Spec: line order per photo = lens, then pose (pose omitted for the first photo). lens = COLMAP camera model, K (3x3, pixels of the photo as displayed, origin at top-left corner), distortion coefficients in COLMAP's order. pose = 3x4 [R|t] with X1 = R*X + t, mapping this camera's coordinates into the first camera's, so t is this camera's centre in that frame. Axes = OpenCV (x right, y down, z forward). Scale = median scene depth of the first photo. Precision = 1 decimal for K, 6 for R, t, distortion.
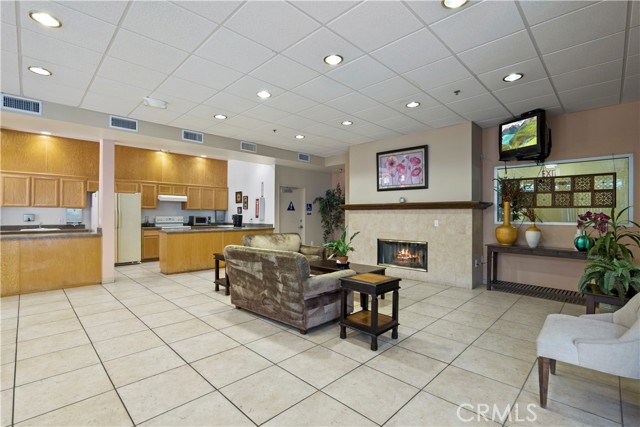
lens RADIAL K [[294.2, 0, 320.0], [0, 294.2, 213.0], [0, 0, 1]] dist [-0.013971, -0.000239]
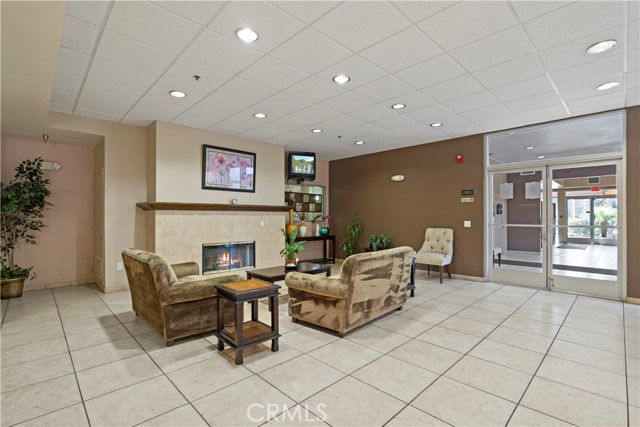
lens RADIAL K [[294.2, 0, 319.9], [0, 294.2, 215.6], [0, 0, 1]] dist [-0.013971, -0.000239]
pose [[0.031790, -0.001155, 0.999494, -0.738907], [-0.005347, 0.999985, 0.001326, 0.000883], [-0.999480, -0.005387, 0.031783, 0.719312]]
